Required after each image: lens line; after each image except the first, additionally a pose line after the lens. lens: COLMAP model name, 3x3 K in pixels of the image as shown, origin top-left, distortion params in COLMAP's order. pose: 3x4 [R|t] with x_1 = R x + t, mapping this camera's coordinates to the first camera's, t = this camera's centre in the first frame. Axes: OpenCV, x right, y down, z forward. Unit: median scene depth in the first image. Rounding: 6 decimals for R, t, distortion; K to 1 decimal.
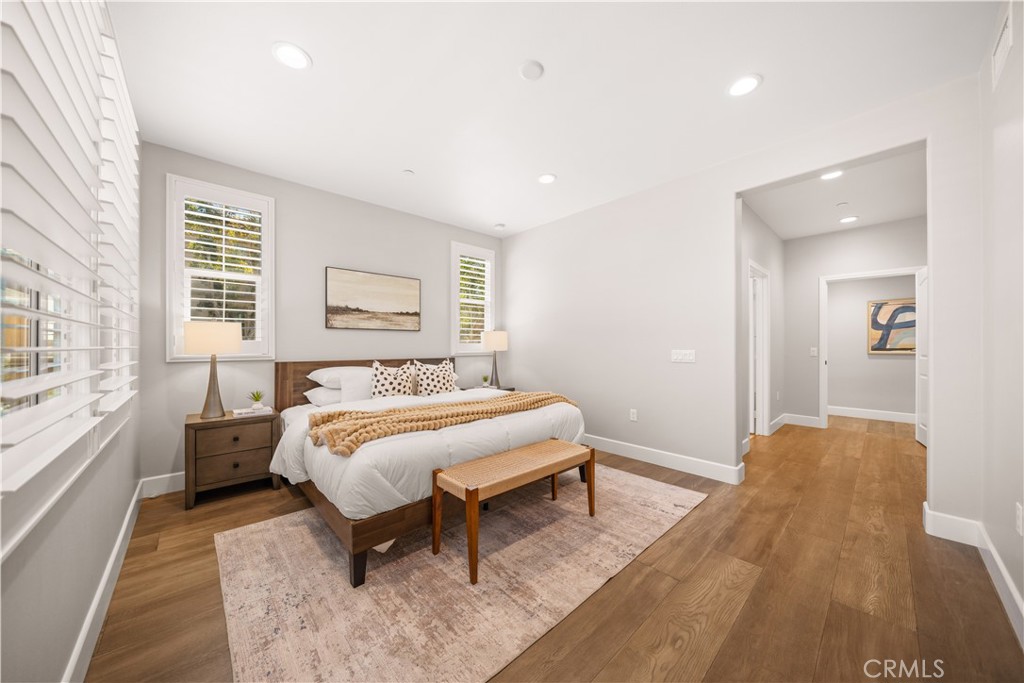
lens RADIAL K [[348.4, 0, 520.4], [0, 348.4, 344.6], [0, 0, 1]] dist [-0.005126, -0.000361]
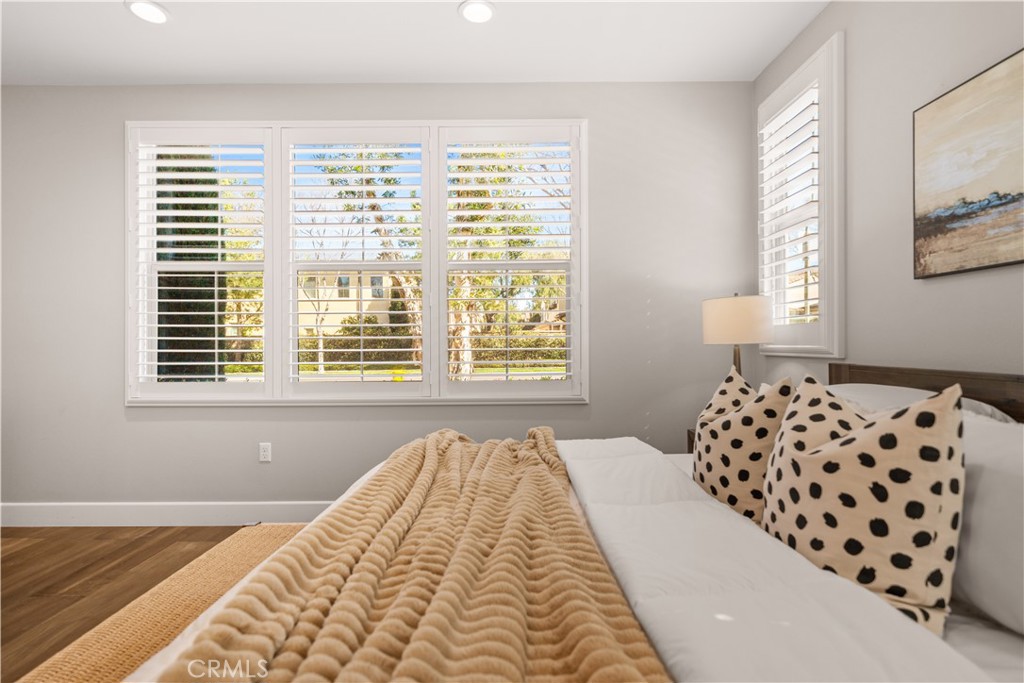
lens RADIAL K [[508.6, 0, 511.5], [0, 508.6, 343.1], [0, 0, 1]] dist [0.001476, 0.000938]
pose [[-0.674076, 0.001596, -0.738661, 0.137014], [0.004916, 0.999985, -0.002325, 0.021219], [0.738646, -0.005199, -0.674073, 1.152047]]
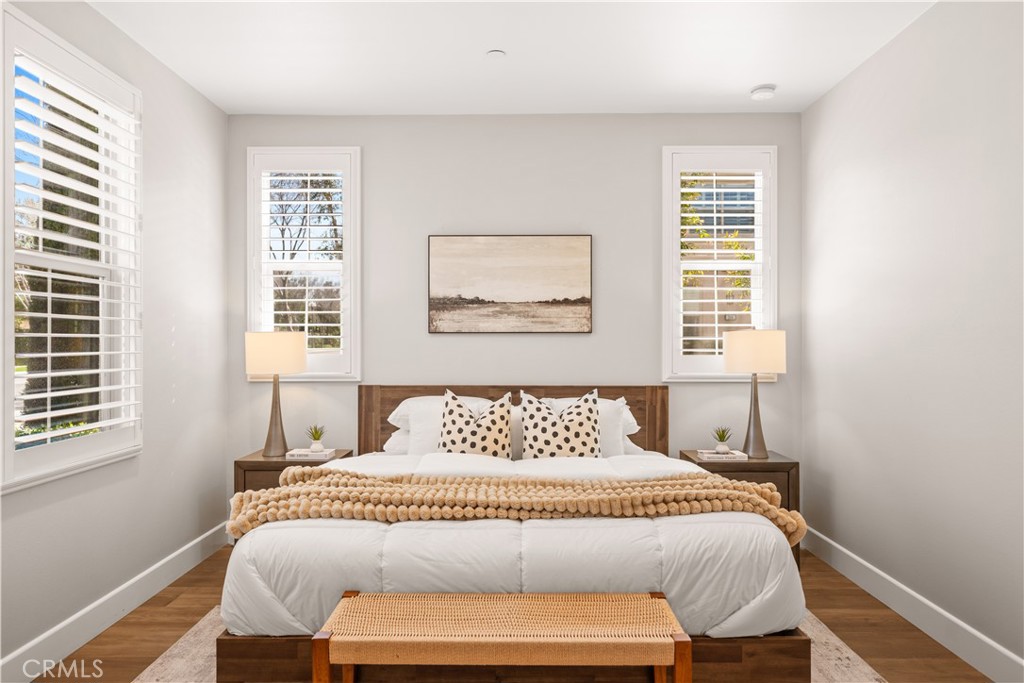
lens RADIAL K [[690.5, 0, 509.0], [0, 690.5, 342.6], [0, 0, 1]] dist [0.000688, 0.001967]
pose [[0.724113, -0.001796, -0.689679, 0.450894], [0.001832, 0.999998, -0.000680, -0.032106], [0.689679, -0.000771, 0.724115, 0.213232]]
